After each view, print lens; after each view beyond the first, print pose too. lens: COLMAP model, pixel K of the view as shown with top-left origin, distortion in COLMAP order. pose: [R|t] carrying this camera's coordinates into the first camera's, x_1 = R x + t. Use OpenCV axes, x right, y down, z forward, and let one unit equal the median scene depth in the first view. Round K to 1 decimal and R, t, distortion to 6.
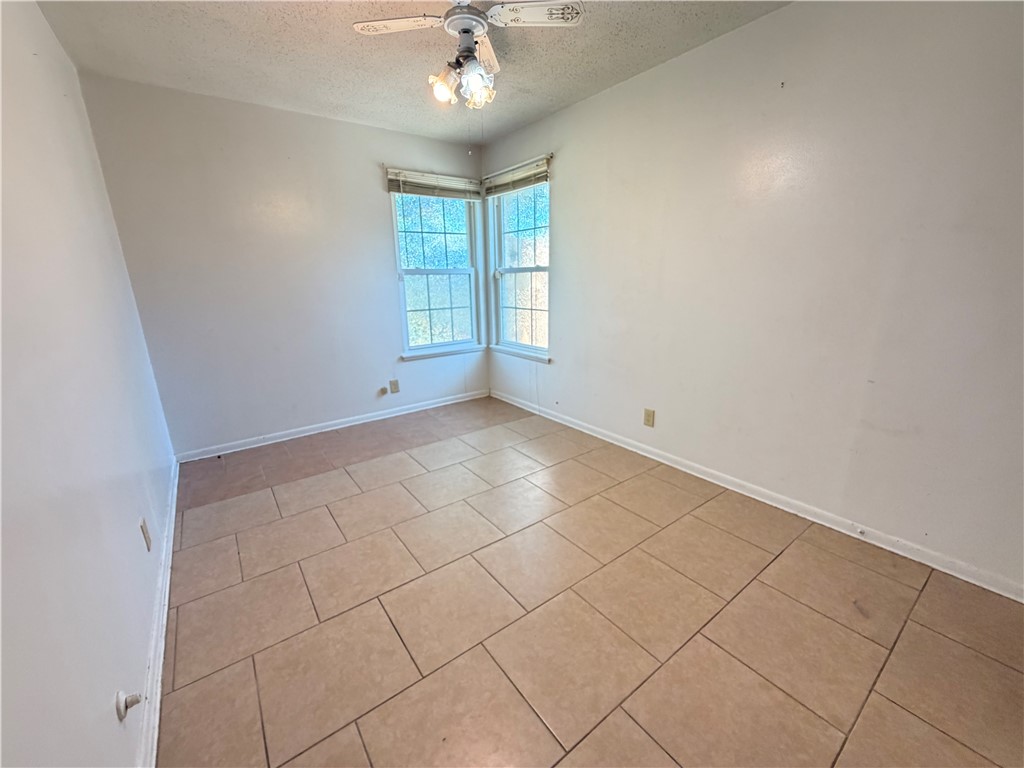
lens RADIAL K [[414.0, 0, 507.8], [0, 414.0, 386.3], [0, 0, 1]] dist [-0.002175, -0.000267]
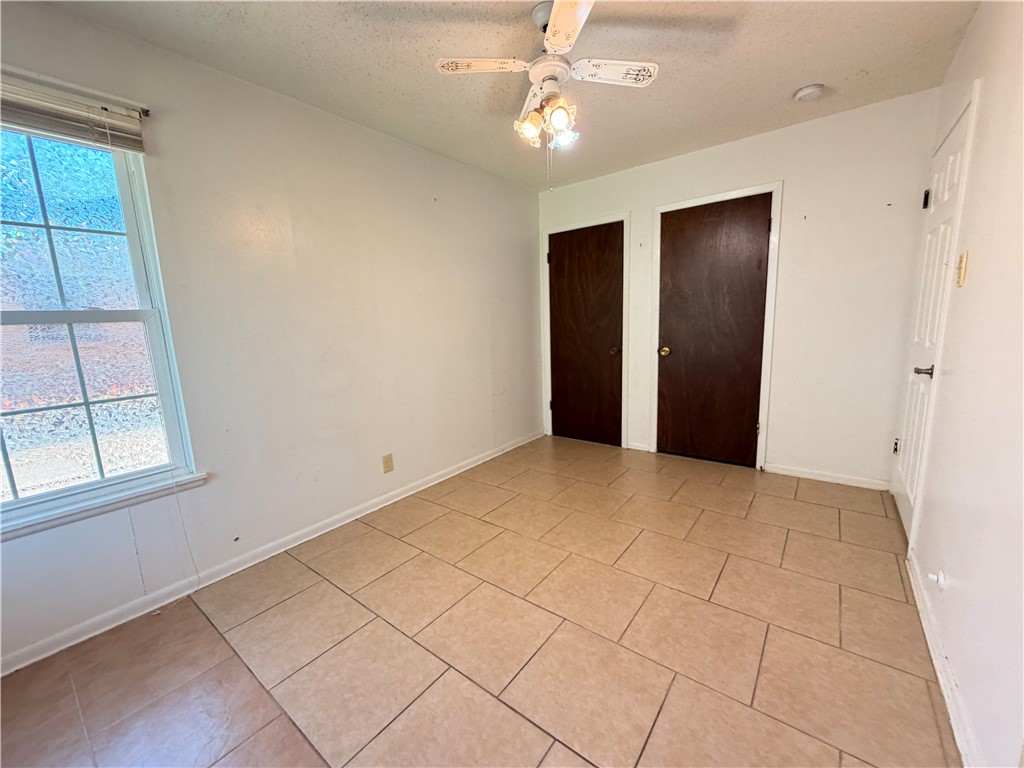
lens RADIAL K [[407.7, 0, 511.2], [0, 407.7, 387.3], [0, 0, 1]] dist [-0.001176, 0.000045]
pose [[-0.275565, -0.129841, 0.952473, -0.654982], [0.293378, 0.932203, 0.211957, -0.217321], [-0.915420, 0.337843, -0.218790, 0.901048]]
